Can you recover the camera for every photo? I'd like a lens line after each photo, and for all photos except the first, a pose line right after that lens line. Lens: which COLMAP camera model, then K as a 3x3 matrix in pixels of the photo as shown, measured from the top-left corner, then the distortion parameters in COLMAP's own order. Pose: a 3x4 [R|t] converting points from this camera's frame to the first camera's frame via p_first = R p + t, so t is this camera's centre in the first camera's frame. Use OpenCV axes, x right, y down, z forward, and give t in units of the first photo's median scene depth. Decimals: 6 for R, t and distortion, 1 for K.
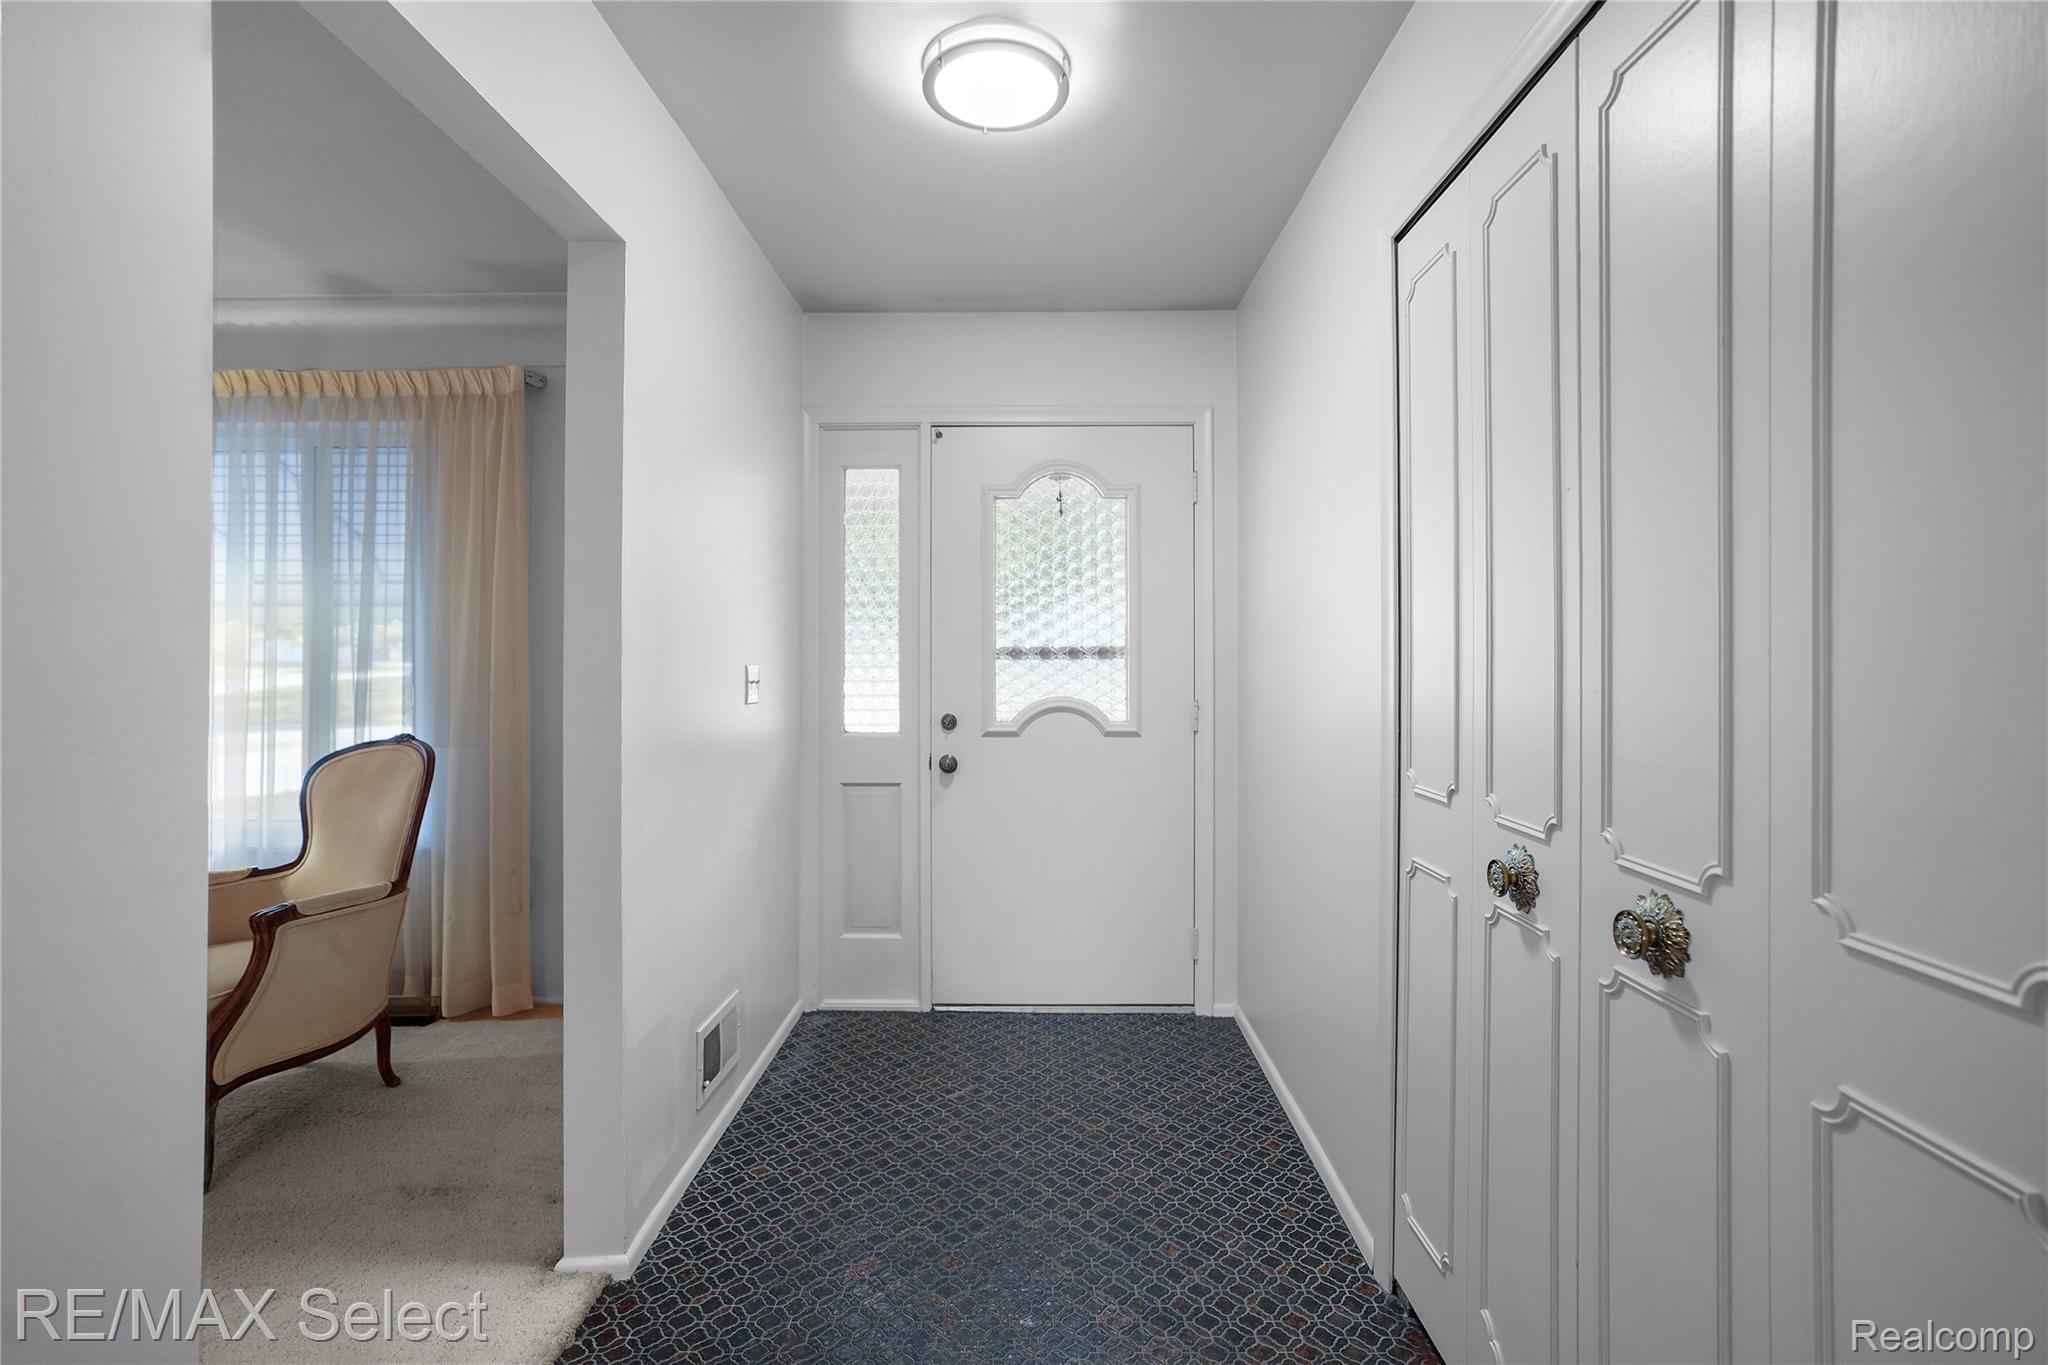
lens RADIAL K [[924.9, 0, 1016.4], [0, 924.9, 658.2], [0, 0, 1]] dist [-0.046845, 0.021412]
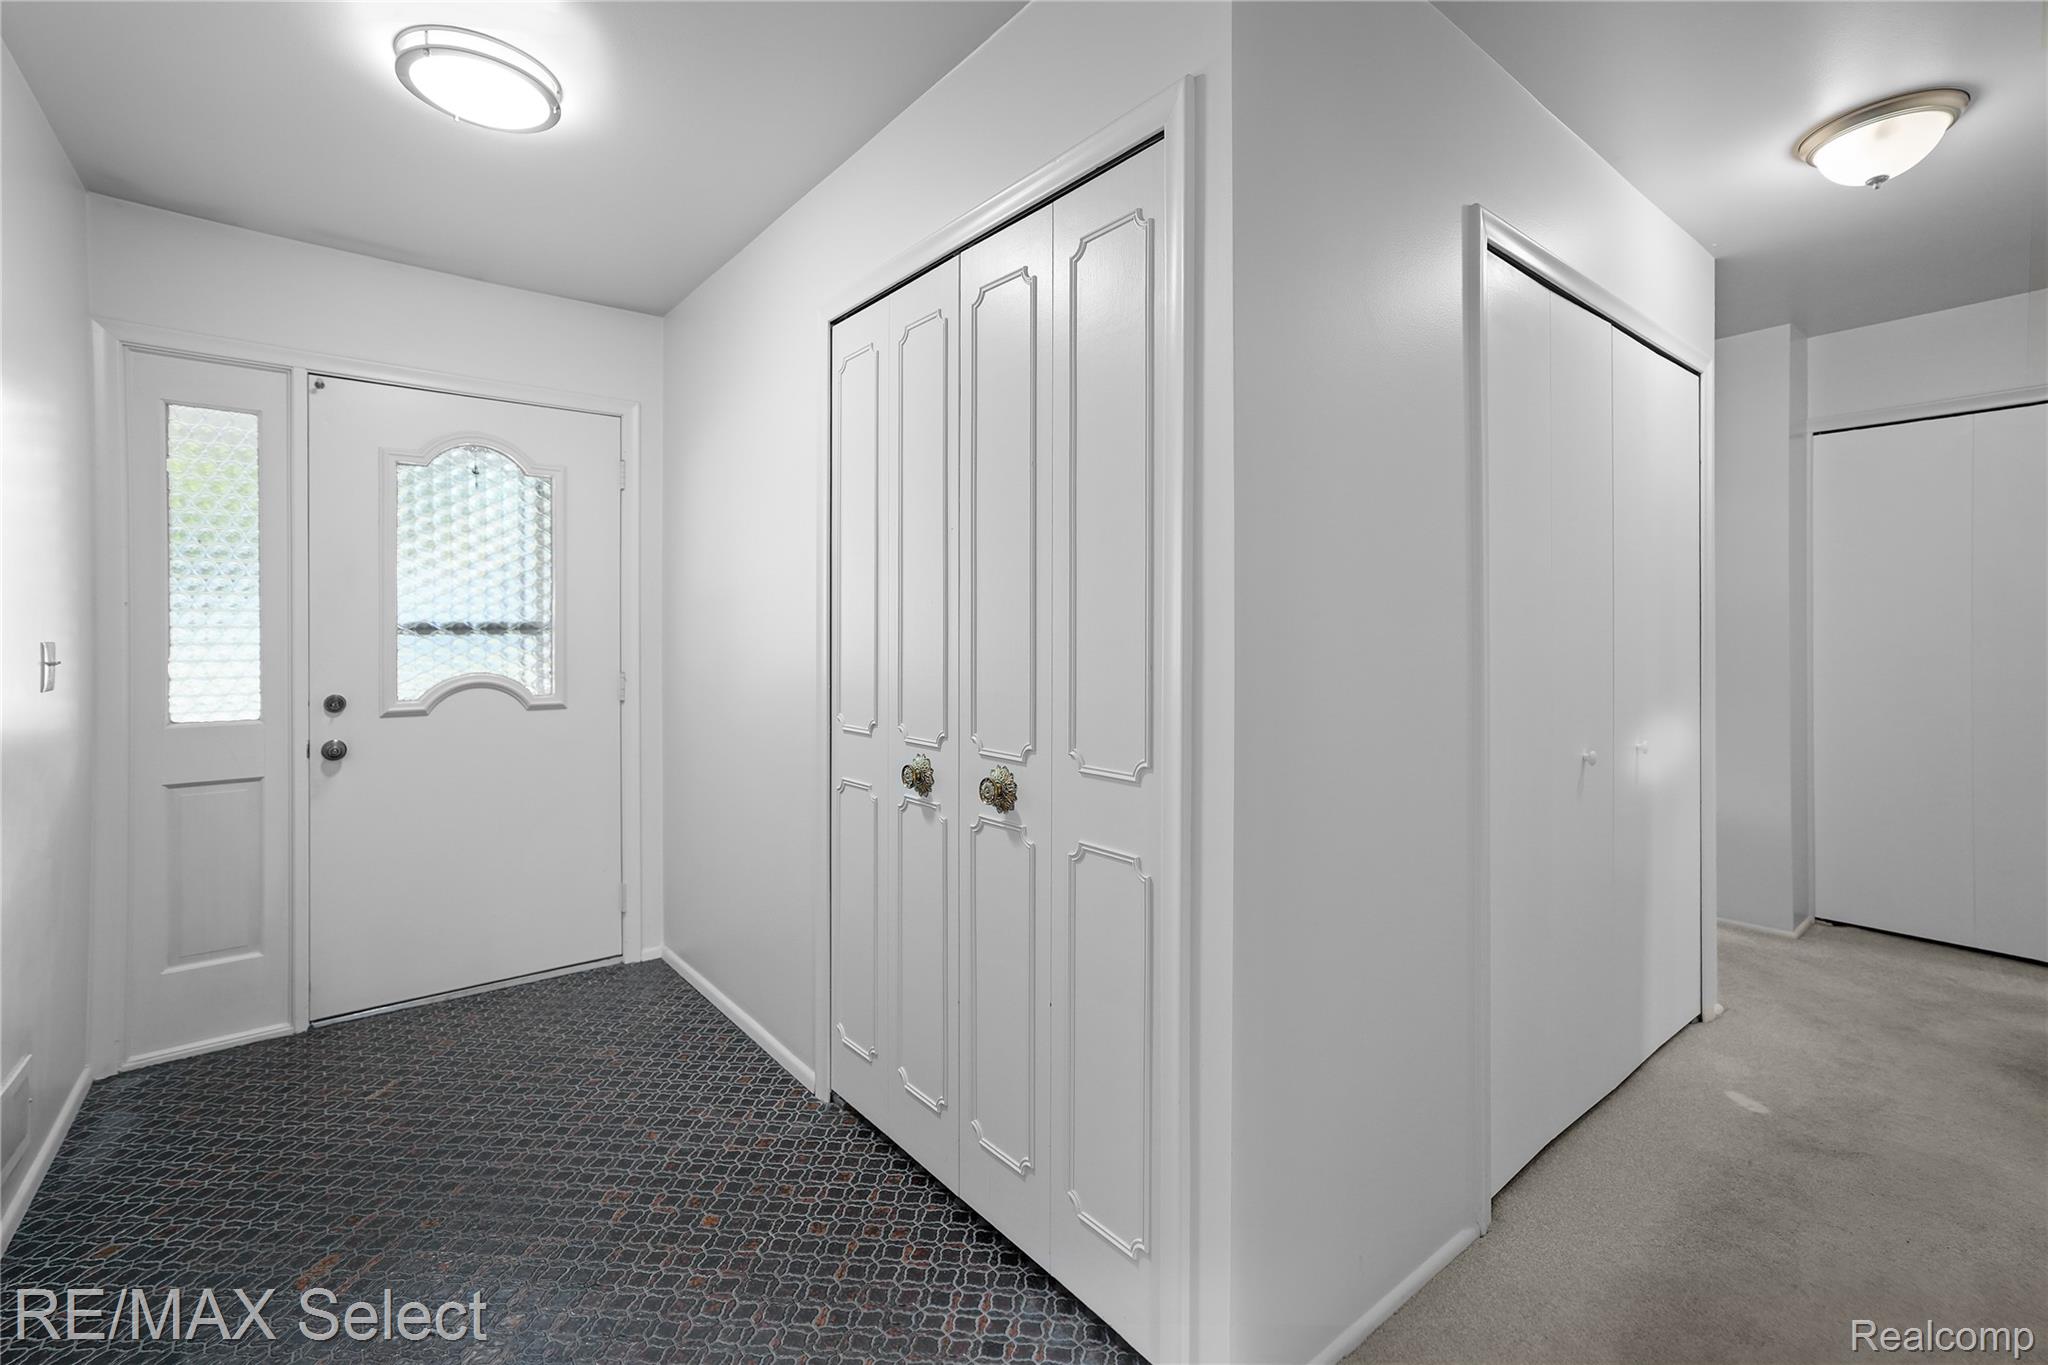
lens RADIAL K [[899.0, 0, 1022.9], [0, 899.0, 673.6], [0, 0, 1]] dist [-0.065077, 0.051419]
pose [[0.776001, -0.028868, 0.630070, -0.109564], [0.000091, 0.998957, 0.045657, -0.000511], [-0.630731, -0.035373, 0.775195, -0.116127]]
